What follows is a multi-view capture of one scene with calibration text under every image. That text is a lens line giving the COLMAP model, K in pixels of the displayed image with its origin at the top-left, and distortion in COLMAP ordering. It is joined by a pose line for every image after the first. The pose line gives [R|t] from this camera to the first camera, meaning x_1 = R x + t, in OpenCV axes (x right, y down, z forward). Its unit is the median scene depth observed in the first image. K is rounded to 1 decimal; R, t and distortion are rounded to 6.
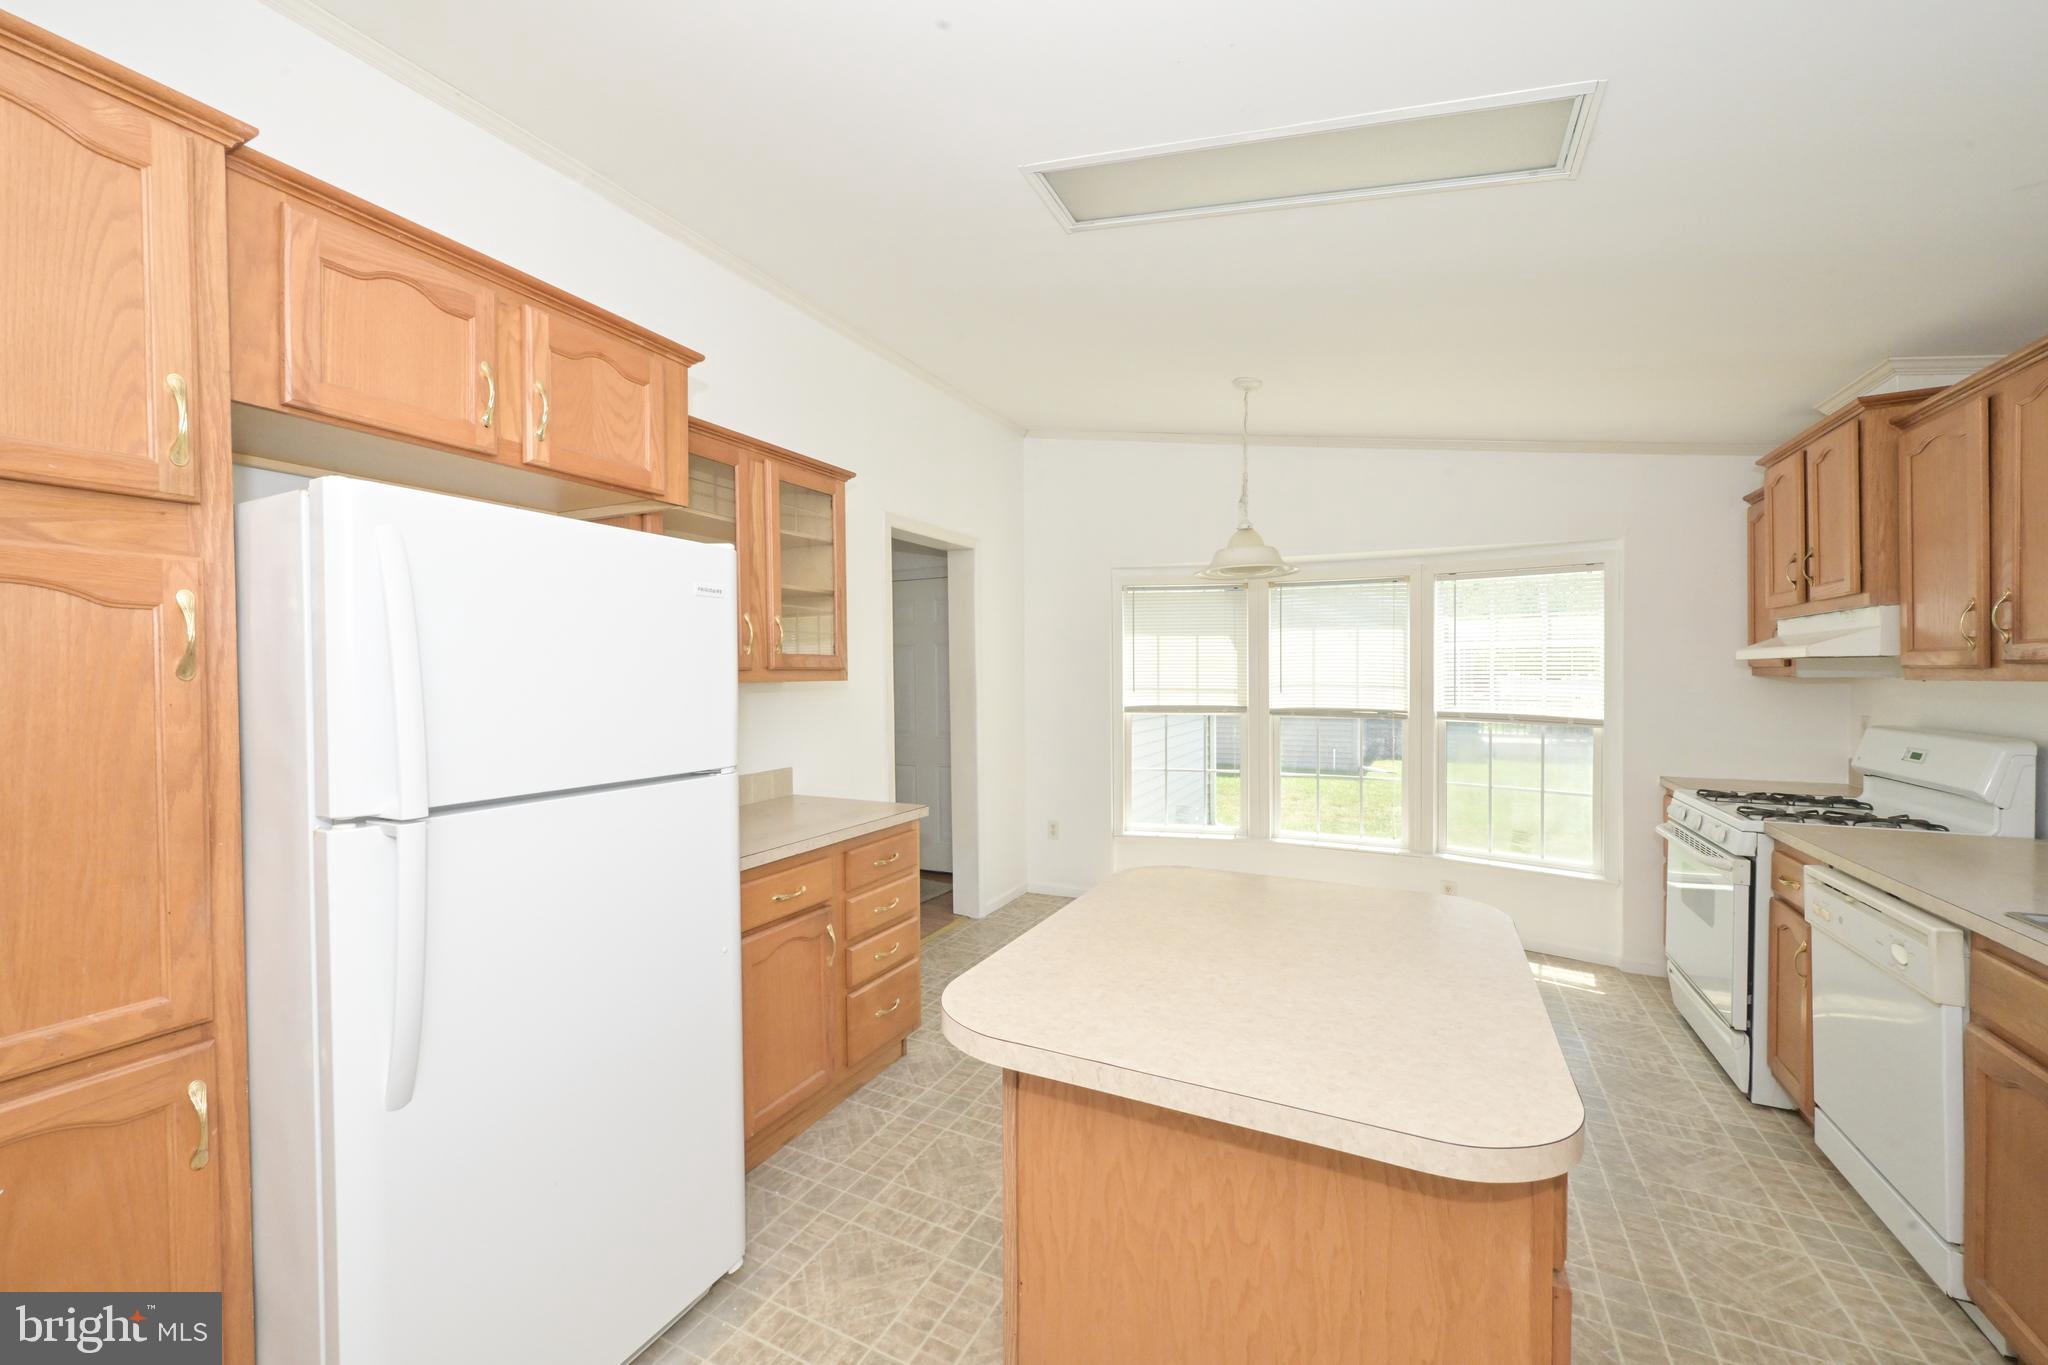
lens RADIAL K [[798.4, 0, 1022.6], [0, 798.4, 685.9], [0, 0, 1]] dist [-0.001024, 0.000605]
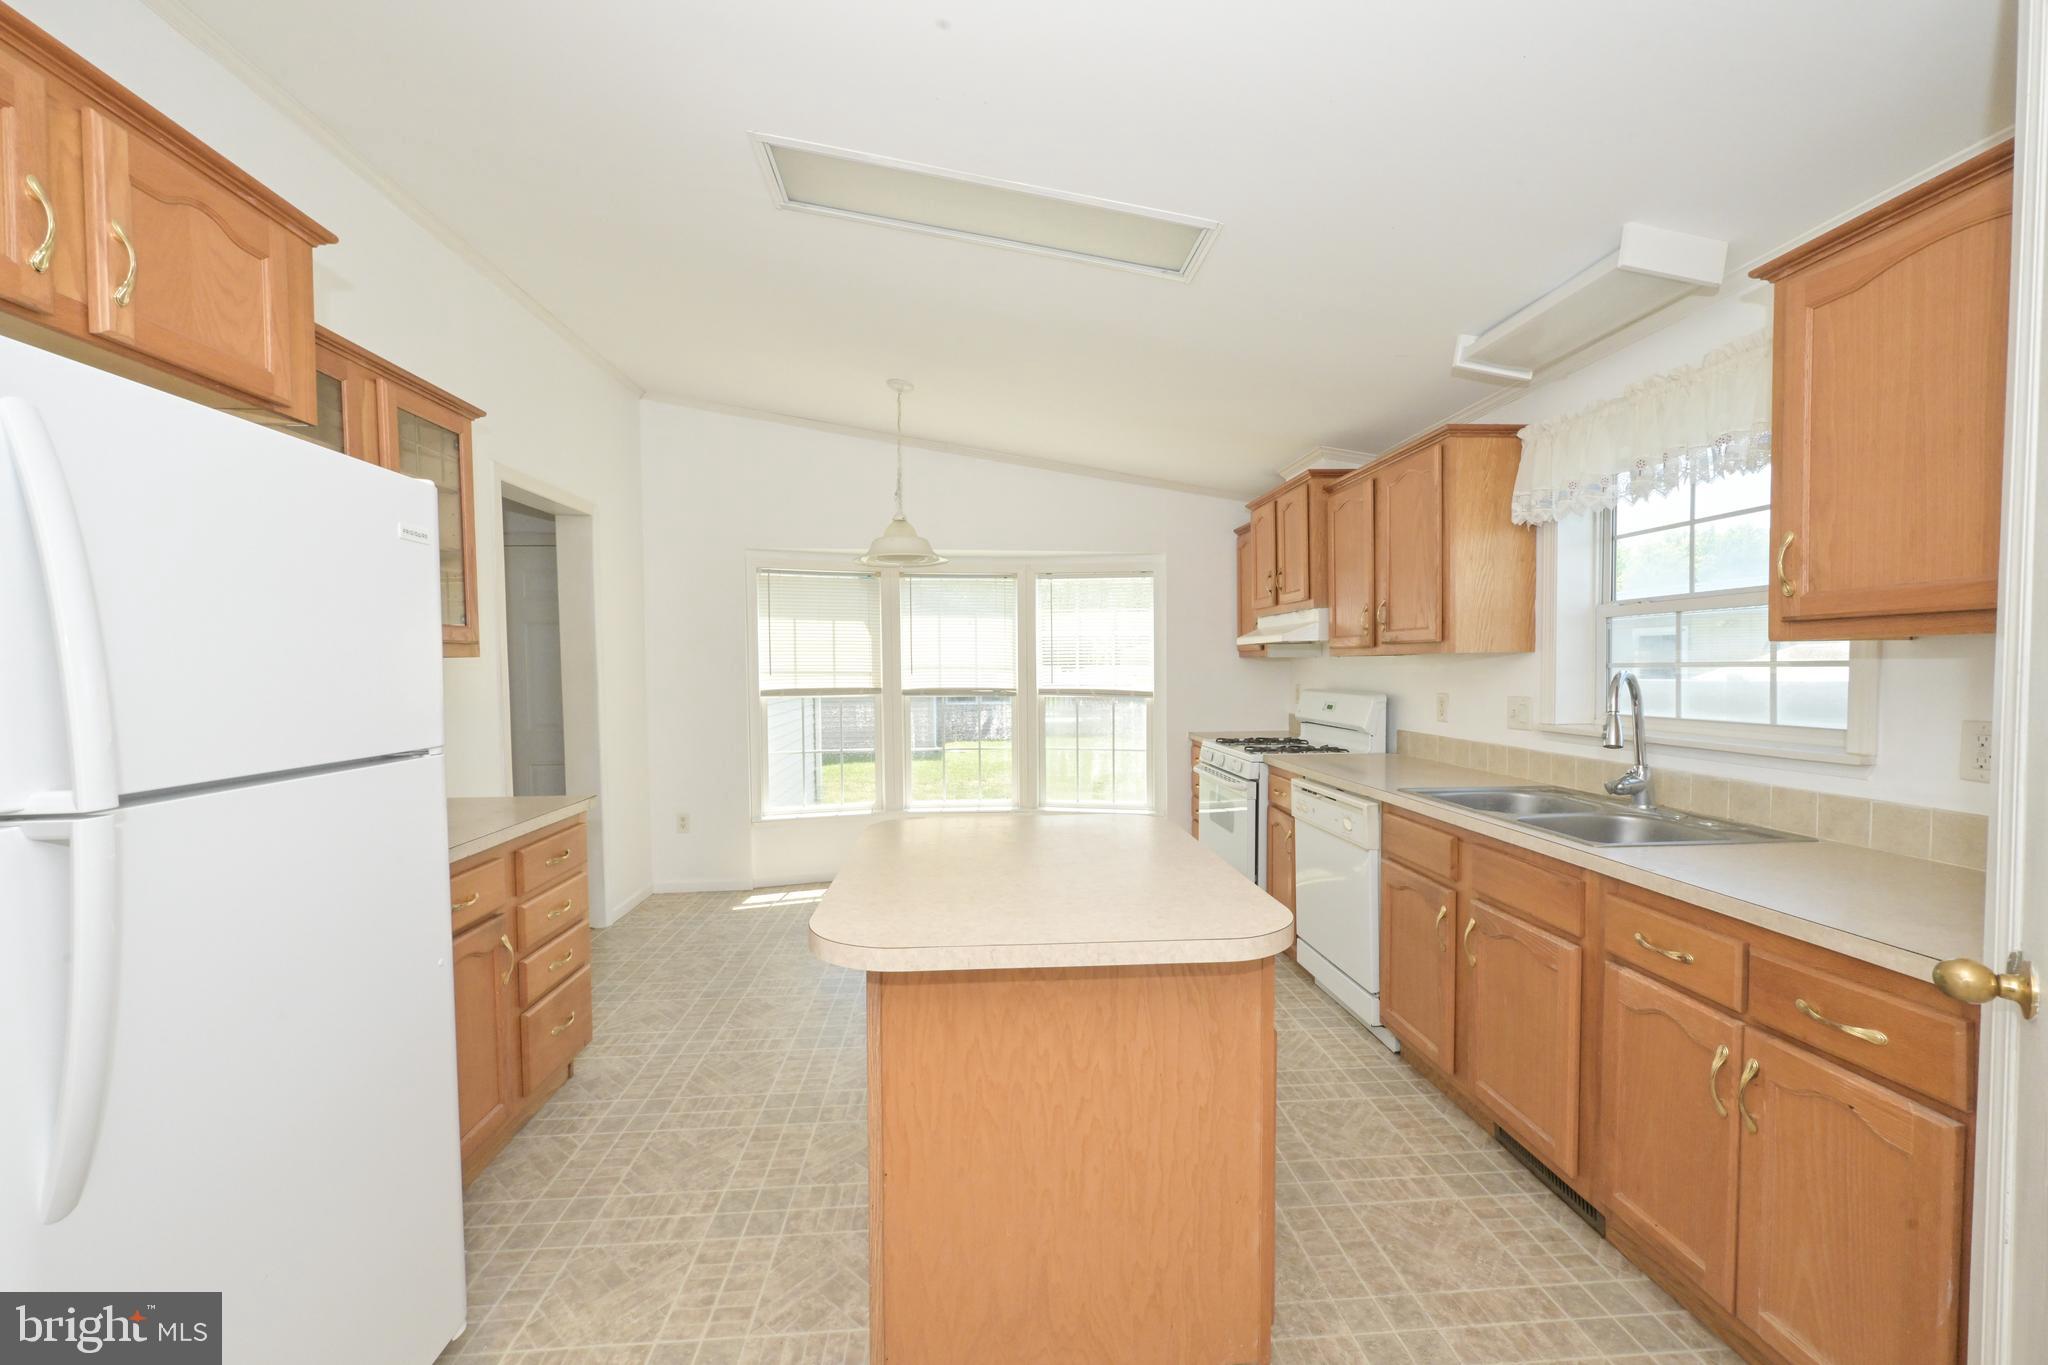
lens RADIAL K [[798.4, 0, 1024.8], [0, 798.4, 690.1], [0, 0, 1]] dist [-0.001024, 0.000605]
pose [[0.859082, -0.017877, 0.511526, -0.191757], [0.010915, 0.999802, 0.016611, 0.025017], [-0.511722, -0.008687, 0.859107, -0.027391]]
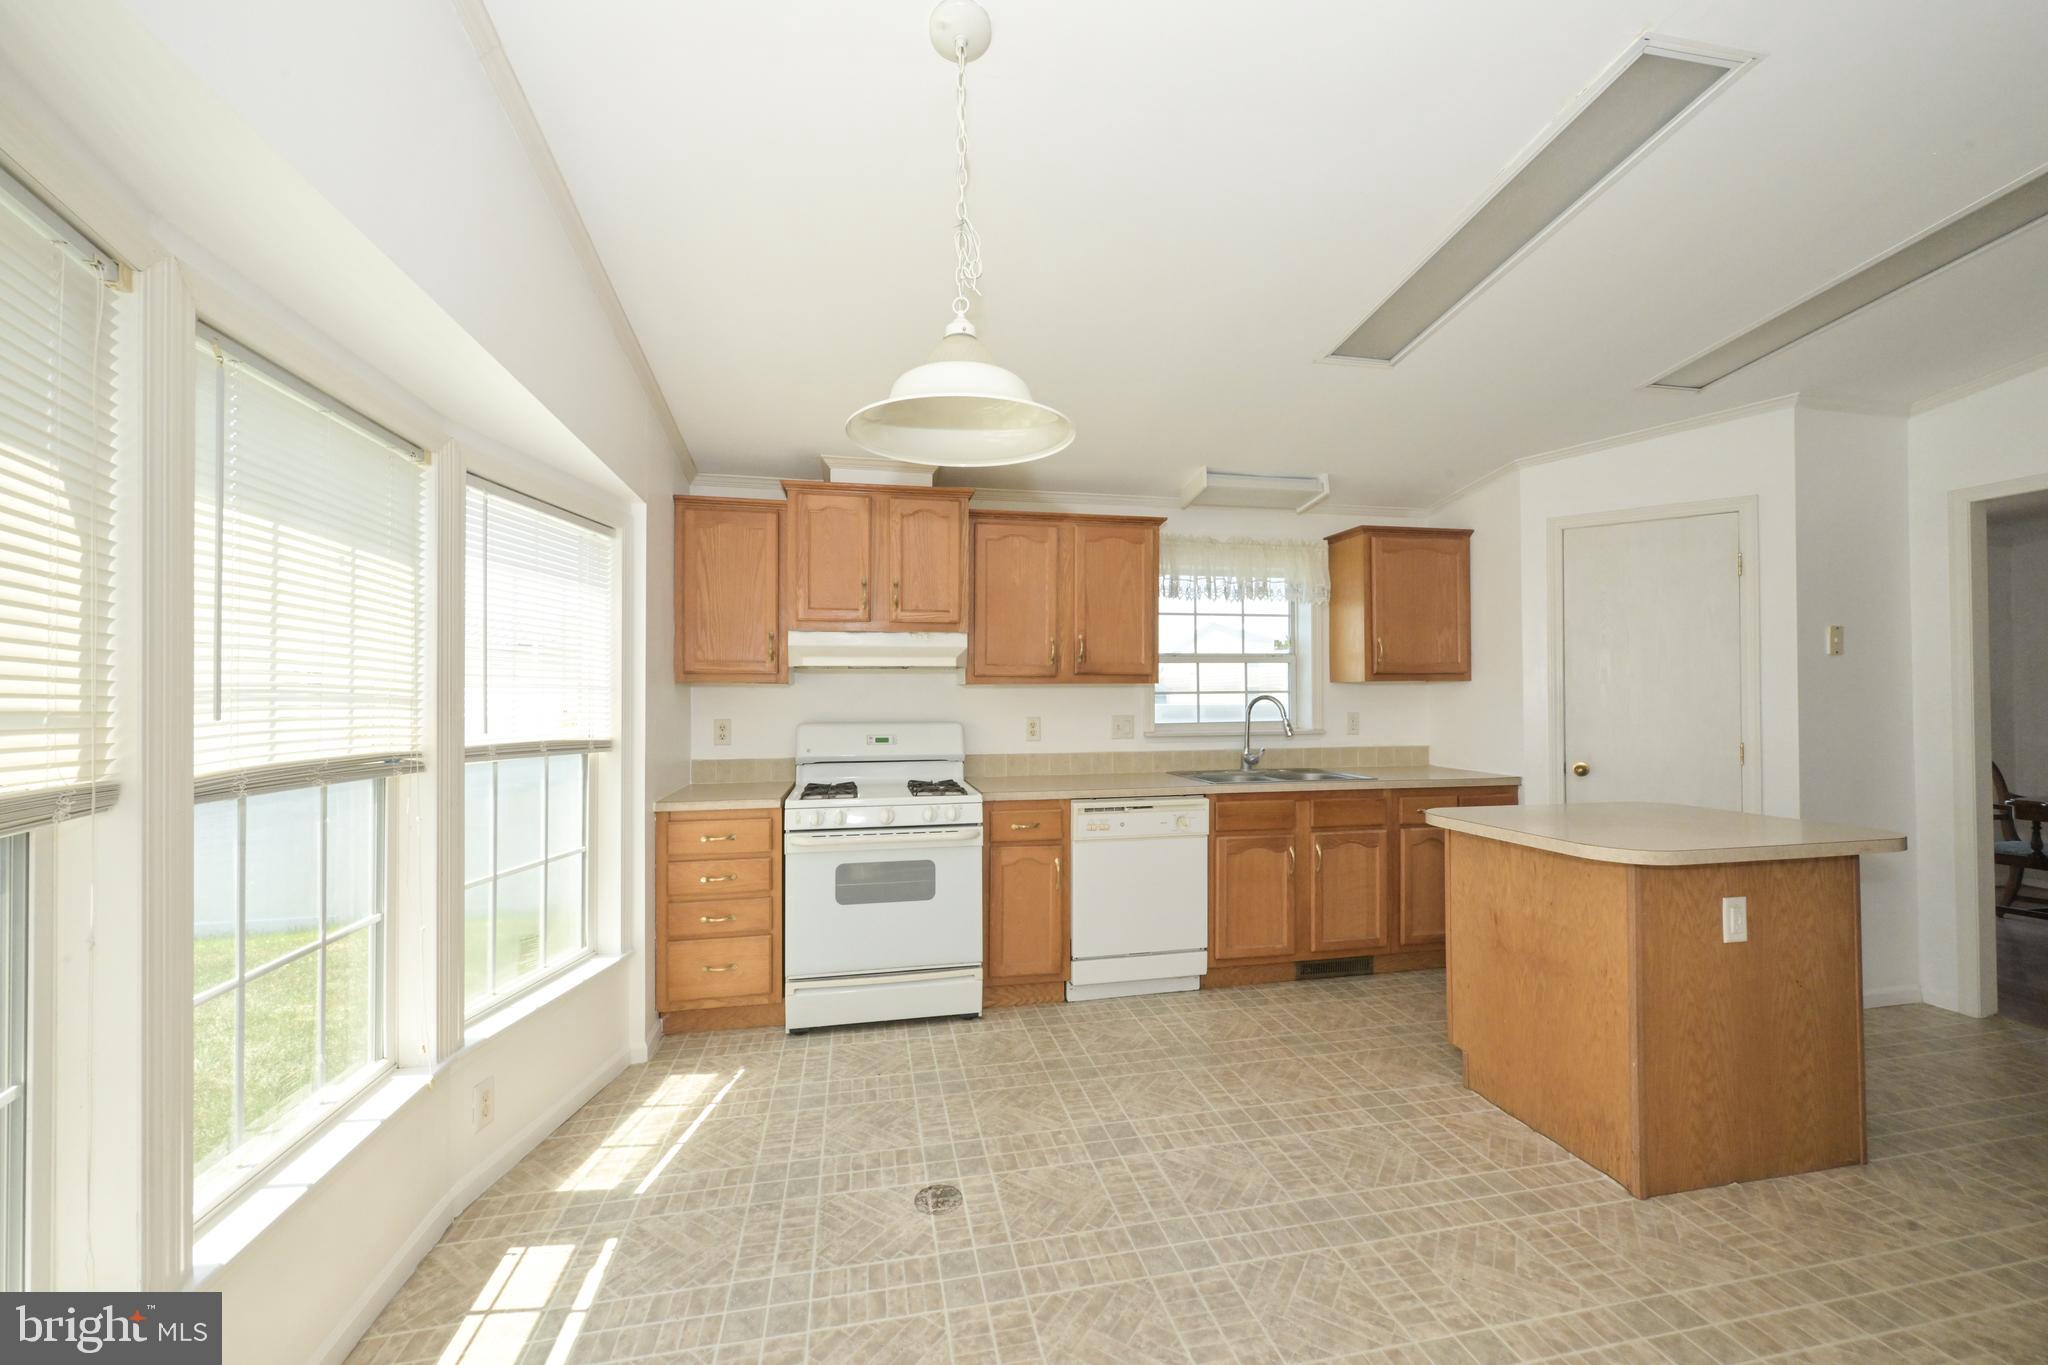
lens RADIAL K [[798.4, 0, 1023.5], [0, 798.4, 682.7], [0, 0, 1]] dist [-0.001024, 0.000605]
pose [[-0.620205, 0.019757, 0.784191, -0.137985], [0.019472, 0.999762, -0.009787, 0.006602], [-0.784198, 0.009200, -0.620442, 1.803741]]
